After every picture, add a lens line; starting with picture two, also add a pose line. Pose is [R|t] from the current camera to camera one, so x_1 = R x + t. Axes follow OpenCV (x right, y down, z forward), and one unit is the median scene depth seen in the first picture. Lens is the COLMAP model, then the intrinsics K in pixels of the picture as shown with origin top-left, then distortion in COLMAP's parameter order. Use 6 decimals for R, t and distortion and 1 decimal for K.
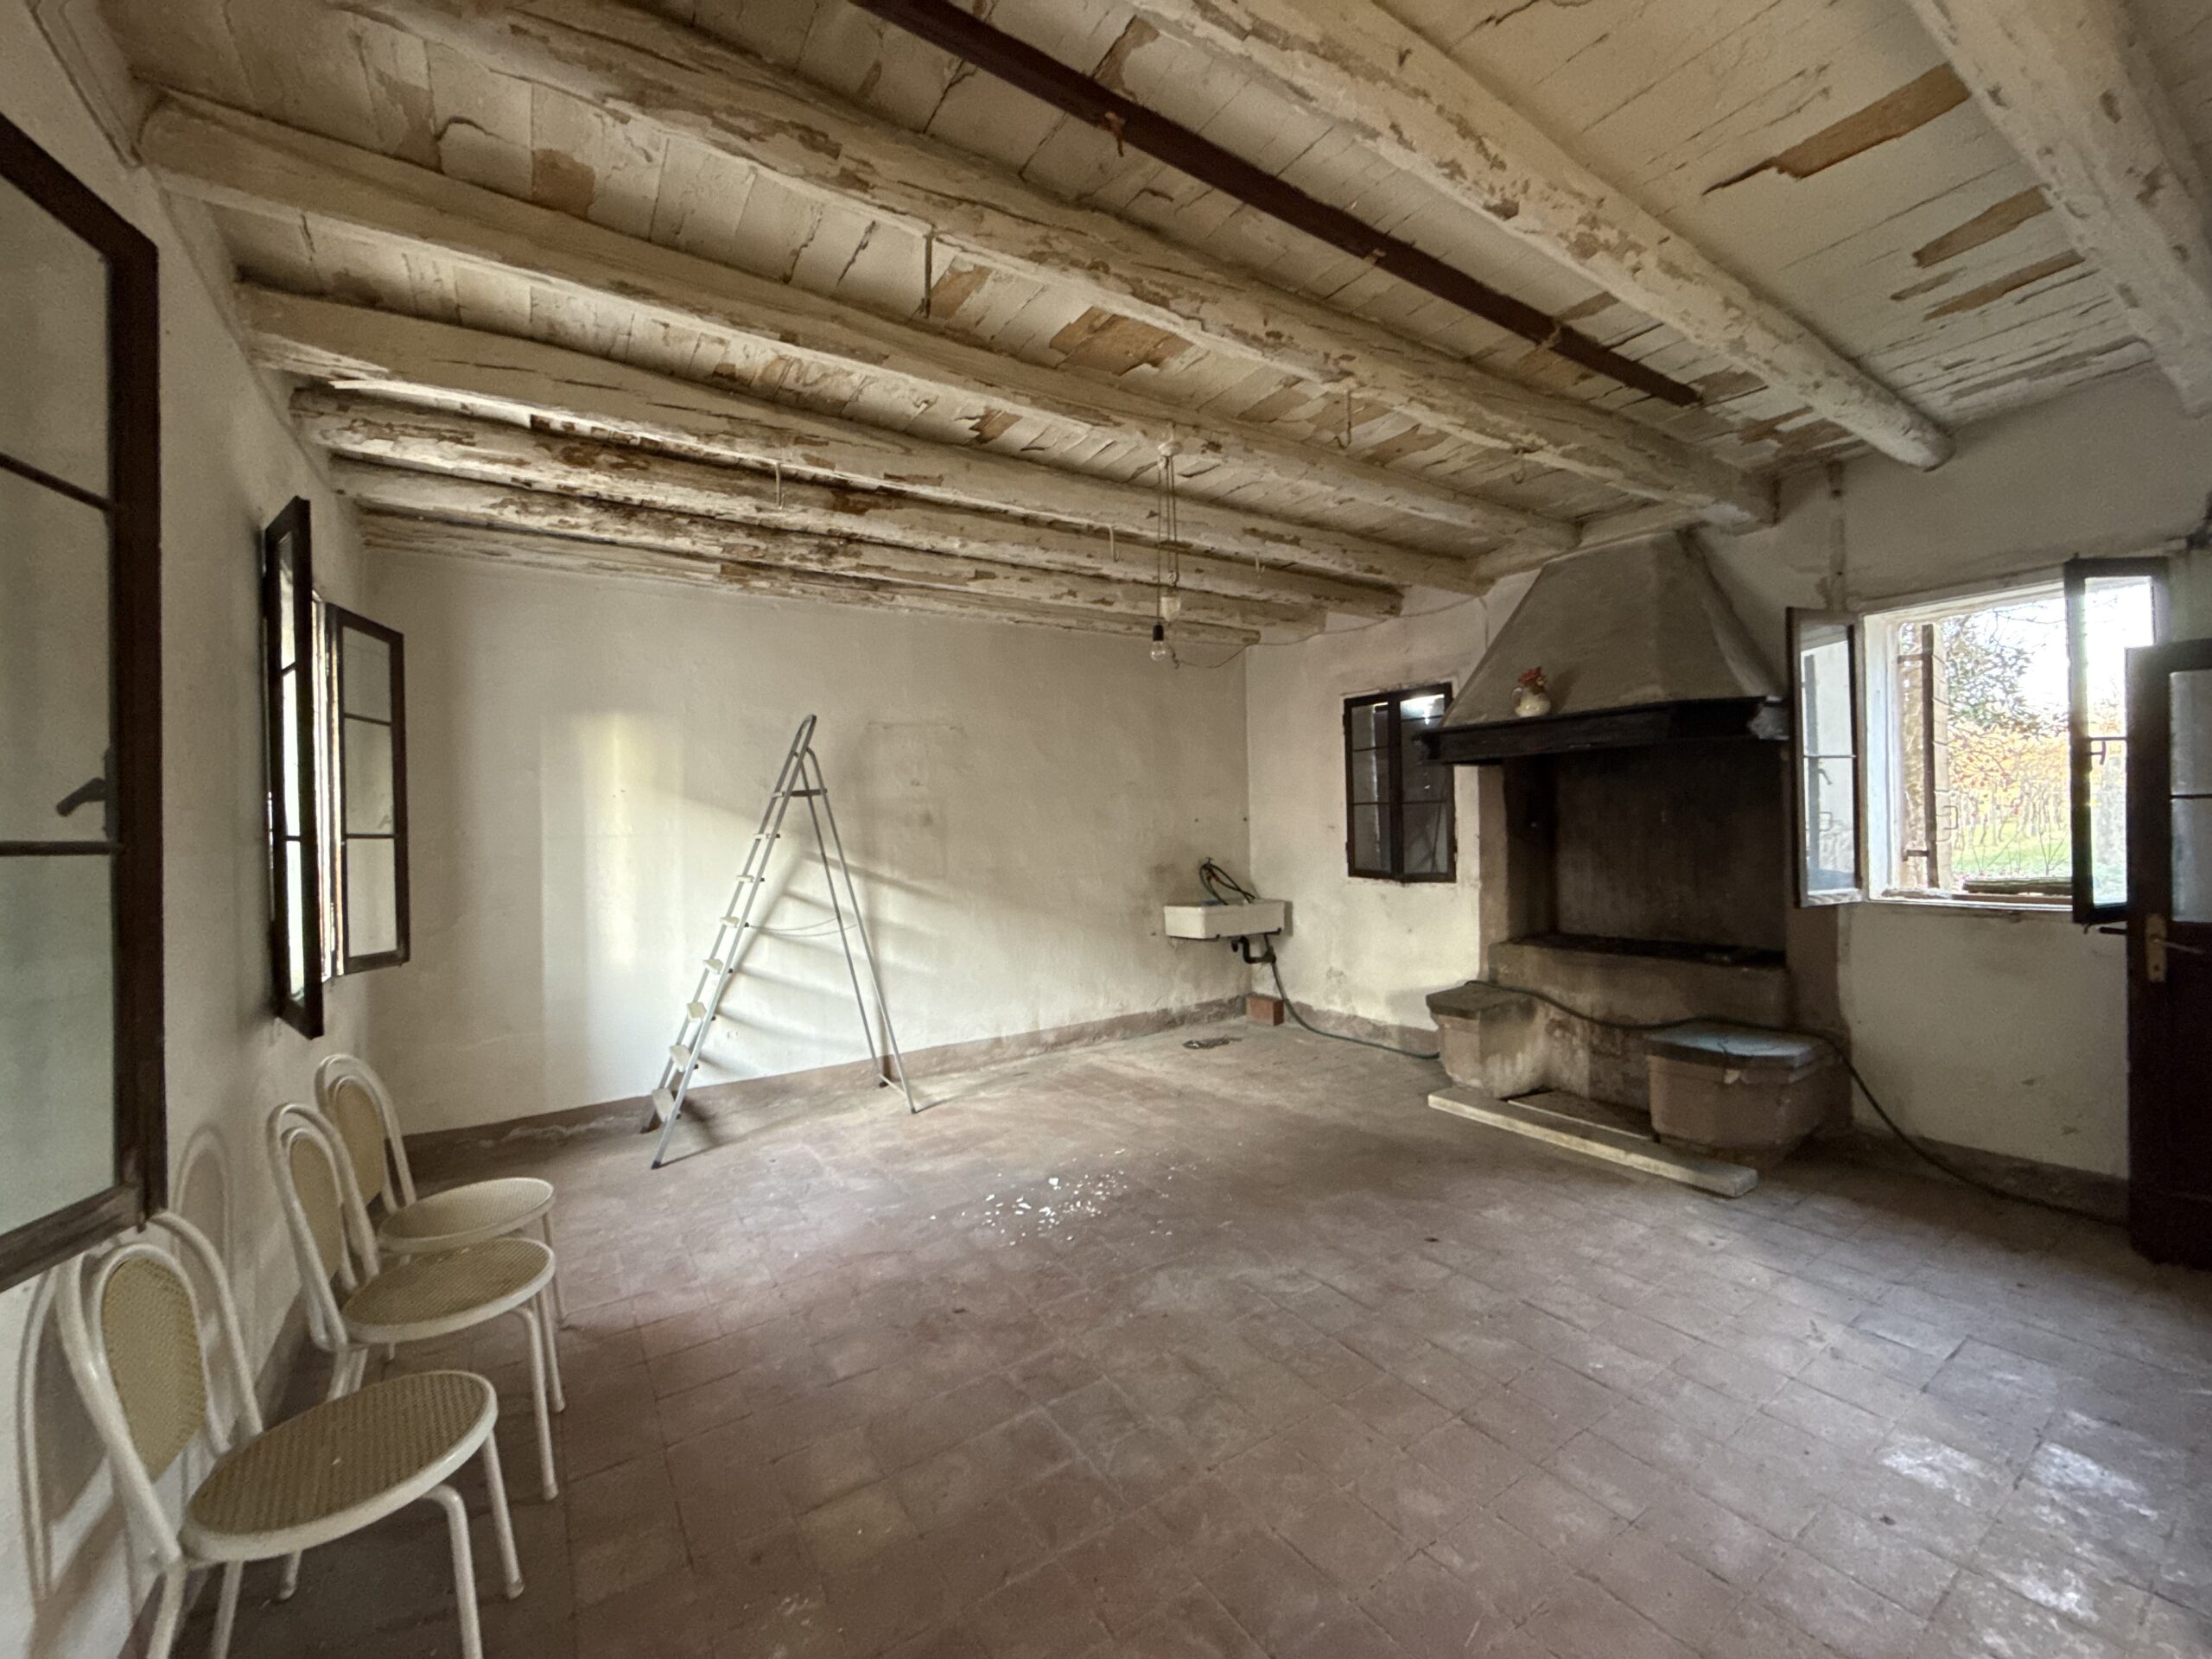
lens RADIAL K [[878.3, 0, 1100.4], [0, 878.3, 831.5], [0, 0, 1]] dist [-0.000284, -0.000115]
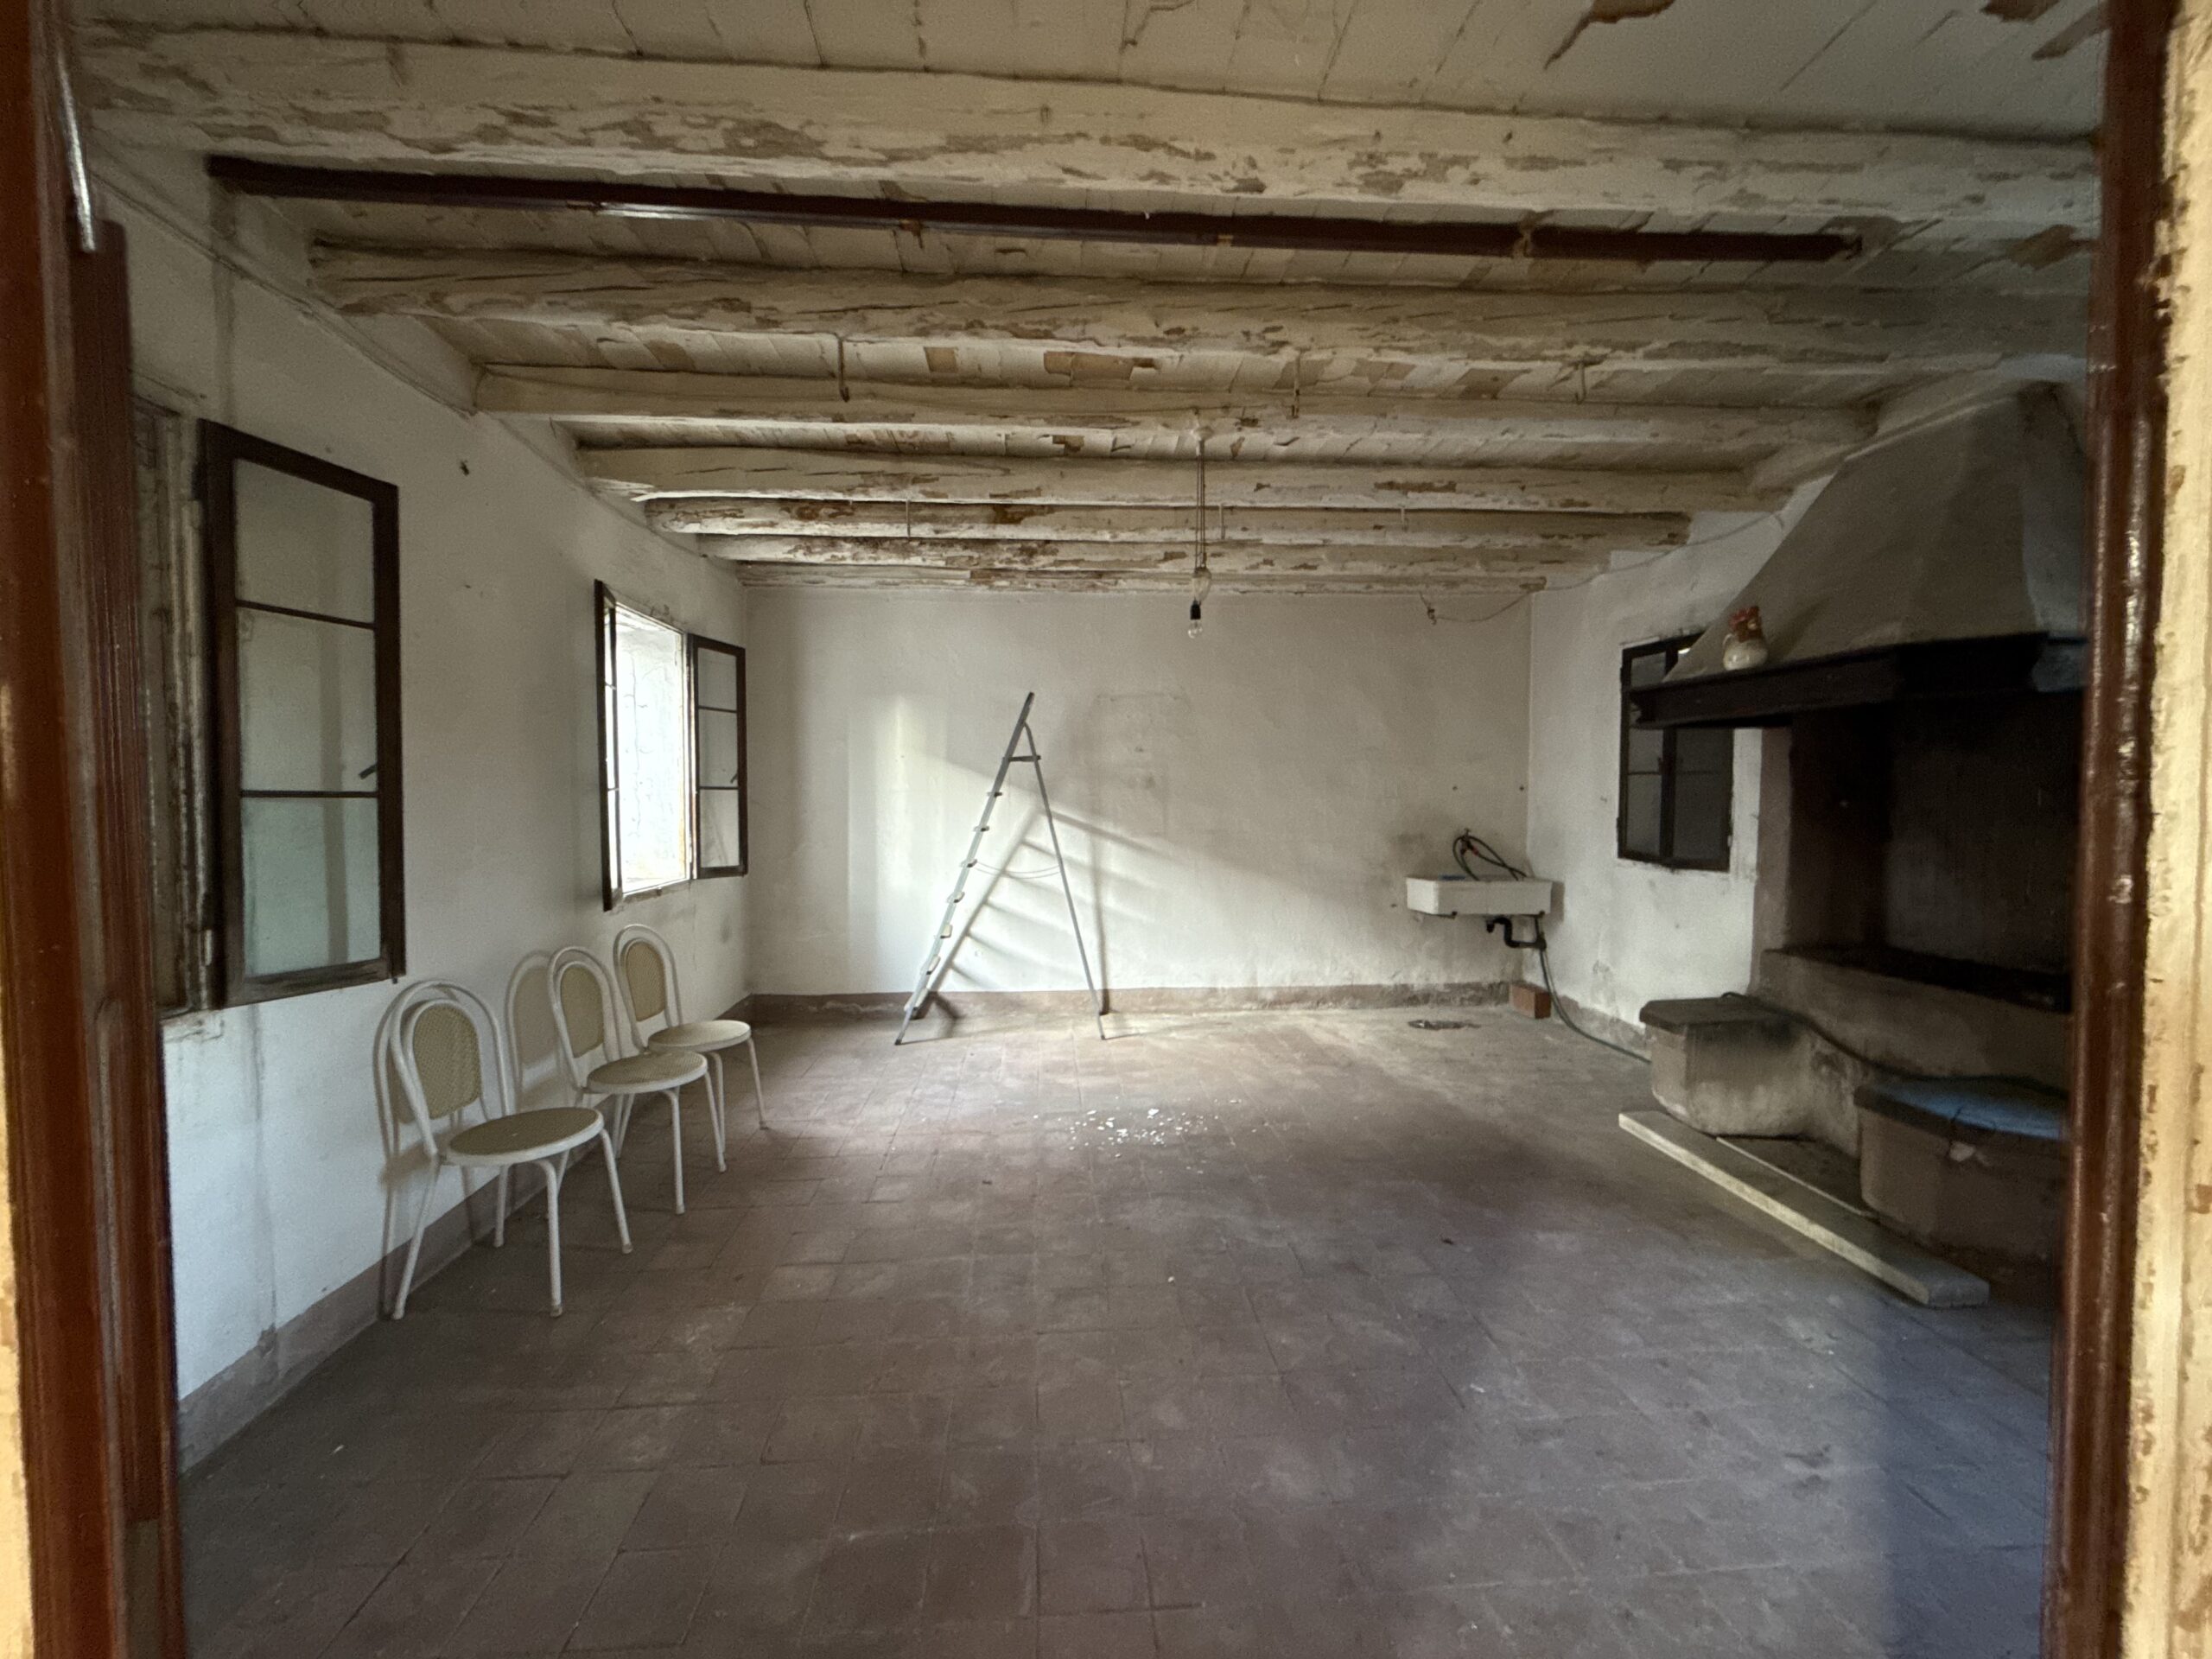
lens RADIAL K [[878.3, 0, 1100.4], [0, 878.3, 831.5], [0, 0, 1]] dist [-0.000284, -0.000115]
pose [[0.873193, 0.045562, -0.485240, 0.338454], [-0.022907, 0.998357, 0.052522, -0.010254], [0.486836, -0.034747, 0.872802, 0.008523]]
